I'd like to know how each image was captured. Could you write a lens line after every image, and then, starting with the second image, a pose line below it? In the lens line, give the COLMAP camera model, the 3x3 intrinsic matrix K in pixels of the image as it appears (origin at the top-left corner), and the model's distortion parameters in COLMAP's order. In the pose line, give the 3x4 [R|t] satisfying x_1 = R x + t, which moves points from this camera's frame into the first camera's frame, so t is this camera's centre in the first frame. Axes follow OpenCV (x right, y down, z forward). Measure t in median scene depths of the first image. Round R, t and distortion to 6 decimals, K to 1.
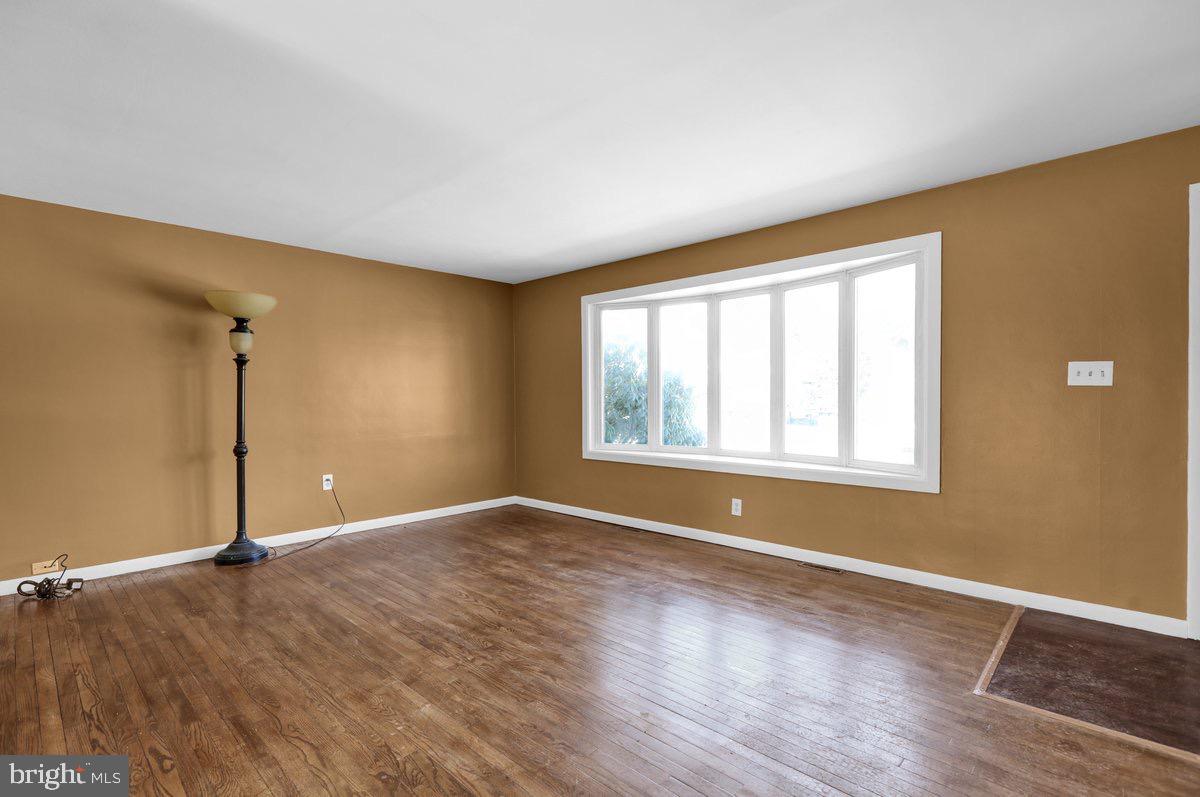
lens RADIAL K [[551.3, 0, 598.9], [0, 551.3, 405.3], [0, 0, 1]] dist [-0.002361, 0.002560]
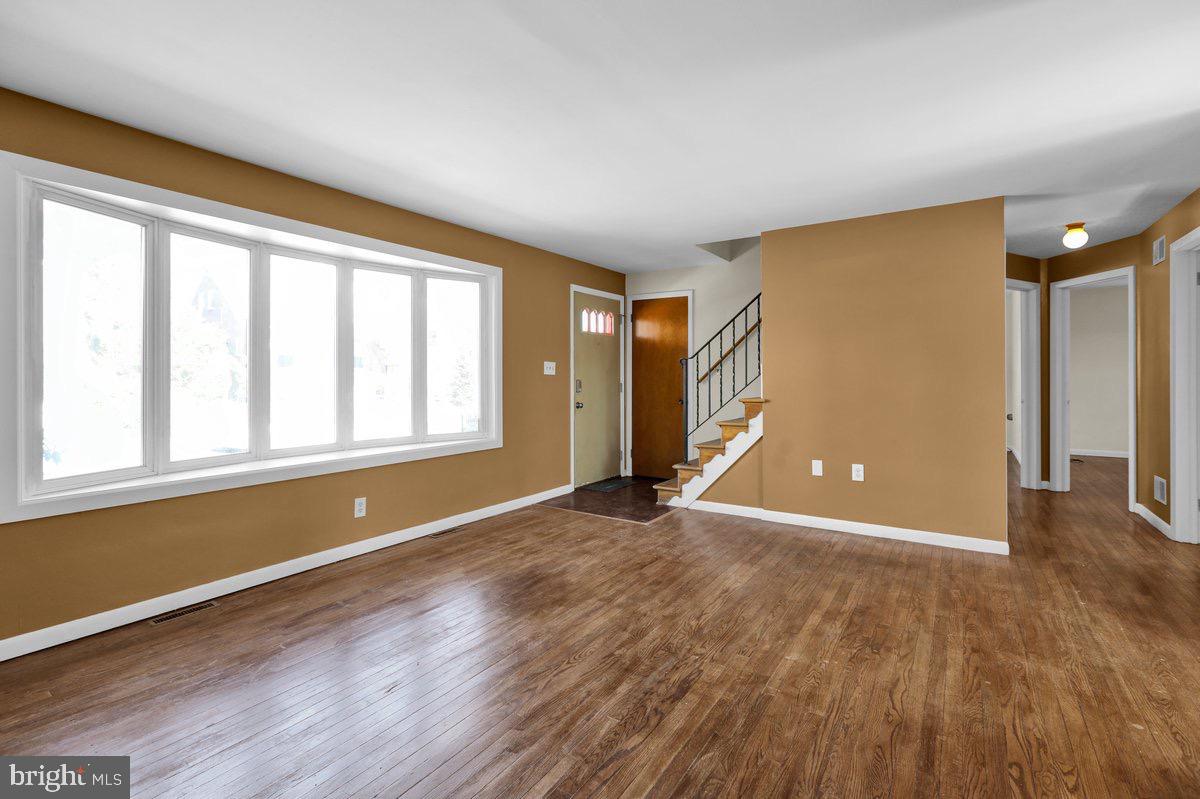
lens RADIAL K [[551.3, 0, 591.4], [0, 551.3, 373.9], [0, 0, 1]] dist [-0.002361, 0.002560]
pose [[-0.159378, 0.012843, 0.987134, -1.035625], [0.017910, 0.999788, -0.010116, -0.017201], [-0.987055, 0.016068, -0.159574, 1.195894]]
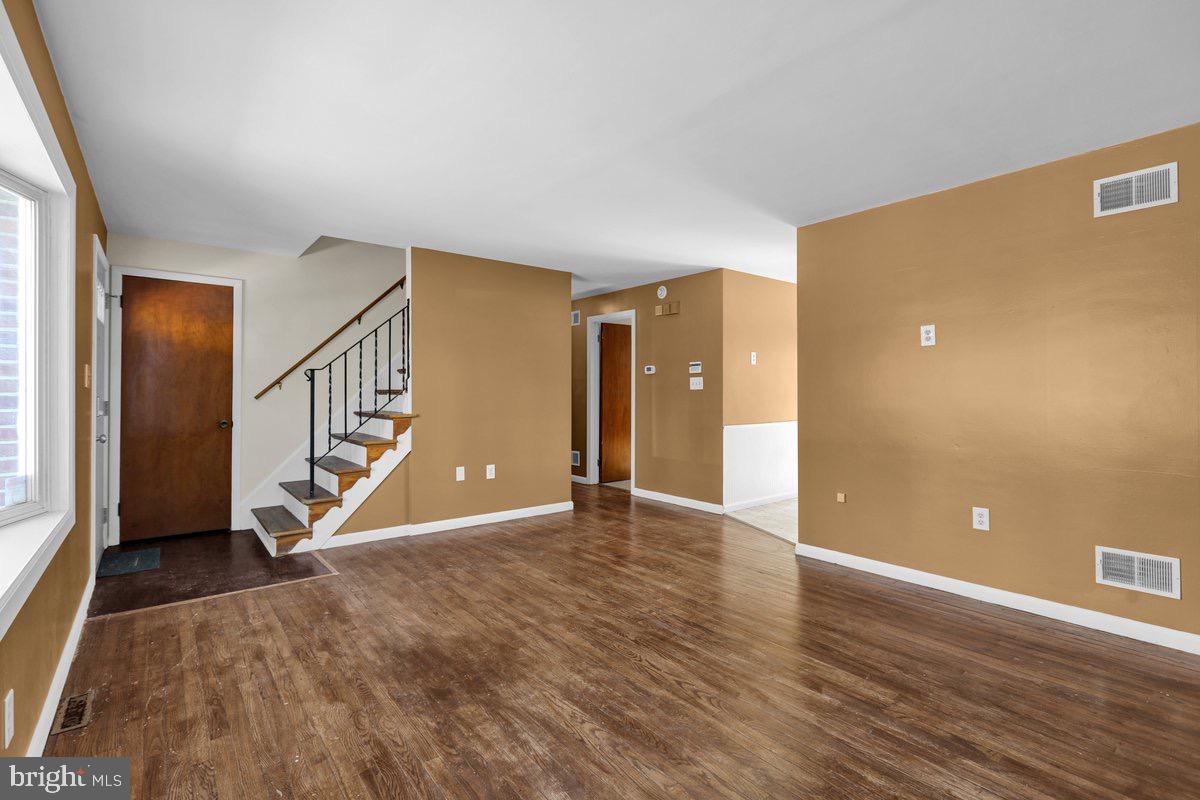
lens RADIAL K [[551.3, 0, 598.2], [0, 551.3, 391.9], [0, 0, 1]] dist [-0.002361, 0.002560]
pose [[-0.990196, 0.007261, 0.139496, -0.257814], [0.009265, 0.999863, 0.013716, -0.033240], [-0.139378, 0.014874, -0.990128, 1.985988]]
